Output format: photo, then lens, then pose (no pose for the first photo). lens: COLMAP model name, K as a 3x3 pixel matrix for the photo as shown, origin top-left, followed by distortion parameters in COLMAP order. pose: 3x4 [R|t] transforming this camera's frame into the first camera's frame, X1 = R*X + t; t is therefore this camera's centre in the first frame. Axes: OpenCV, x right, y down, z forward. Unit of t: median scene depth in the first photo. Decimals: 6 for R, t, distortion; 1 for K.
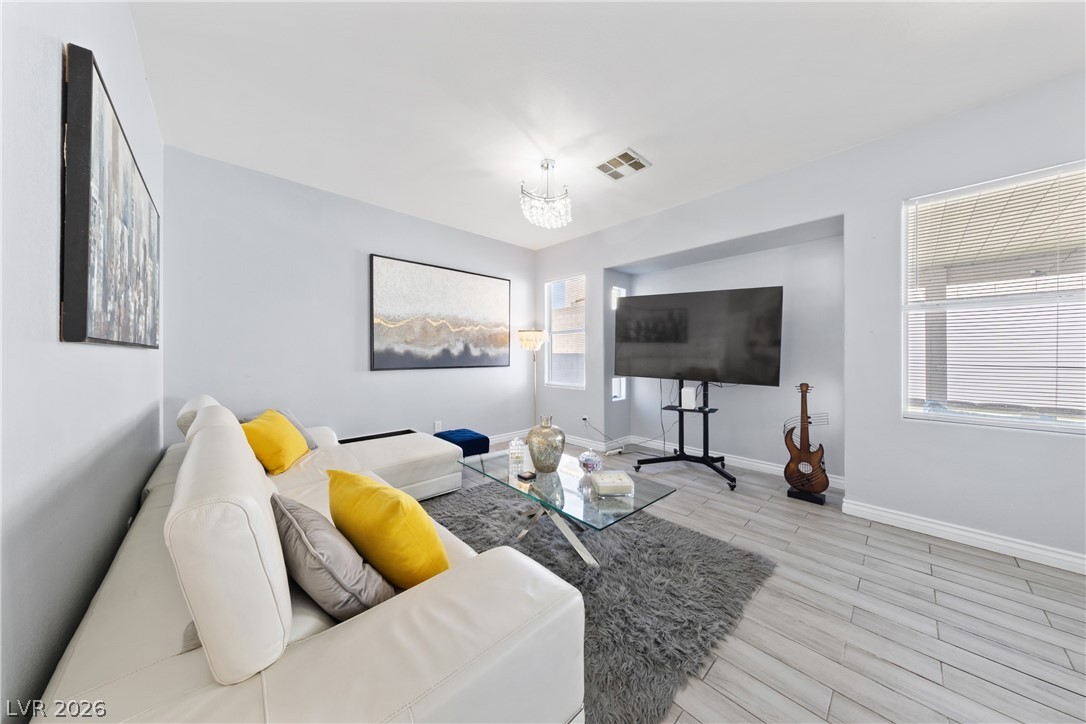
lens RADIAL K [[347.9, 0, 536.3], [0, 347.9, 352.8], [0, 0, 1]] dist [0.001112, 0.000090]
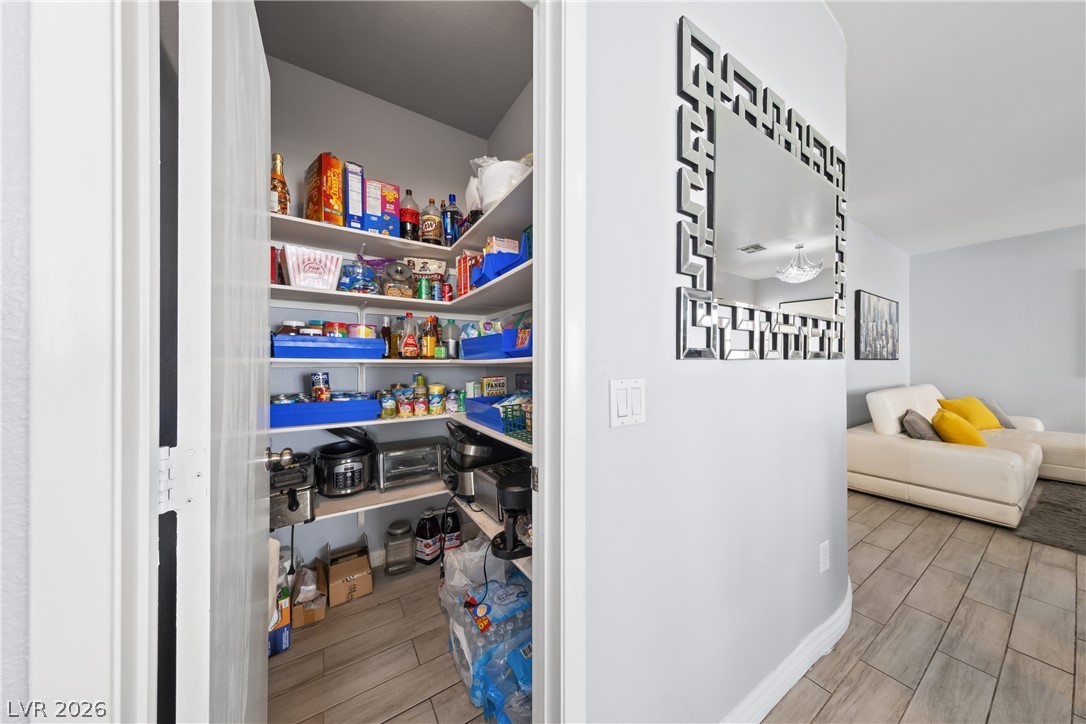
lens RADIAL K [[339.4, 0, 543.7], [0, 339.4, 358.9], [0, 0, 1]] dist [-0.000259, 0.000049]
pose [[-0.168829, -0.009765, -0.985597, 0.794194], [0.004652, 0.999932, -0.010704, -0.002806], [0.985634, -0.006392, -0.168772, -0.486023]]
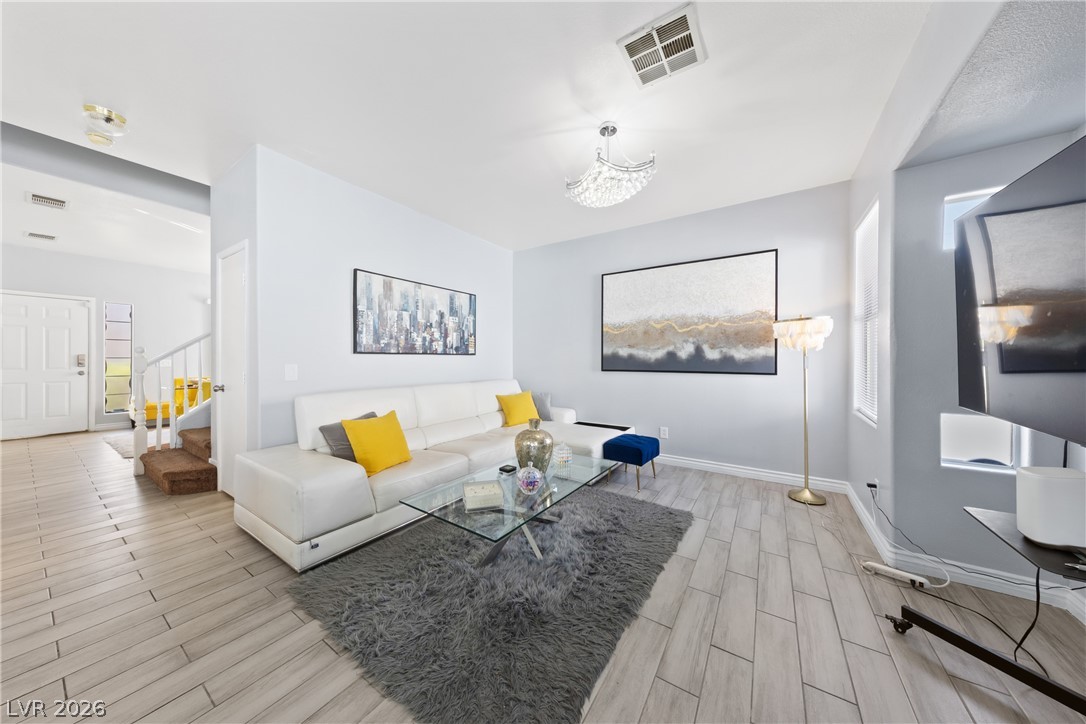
lens RADIAL K [[339.4, 0, 543.7], [0, 339.4, 358.9], [0, 0, 1]] dist [-0.000259, 0.000049]
pose [[0.245142, 0.000169, -0.969487, 0.576633], [0.004629, 0.999988, 0.001344, 0.006231], [0.969476, -0.004817, 0.245138, 0.477237]]
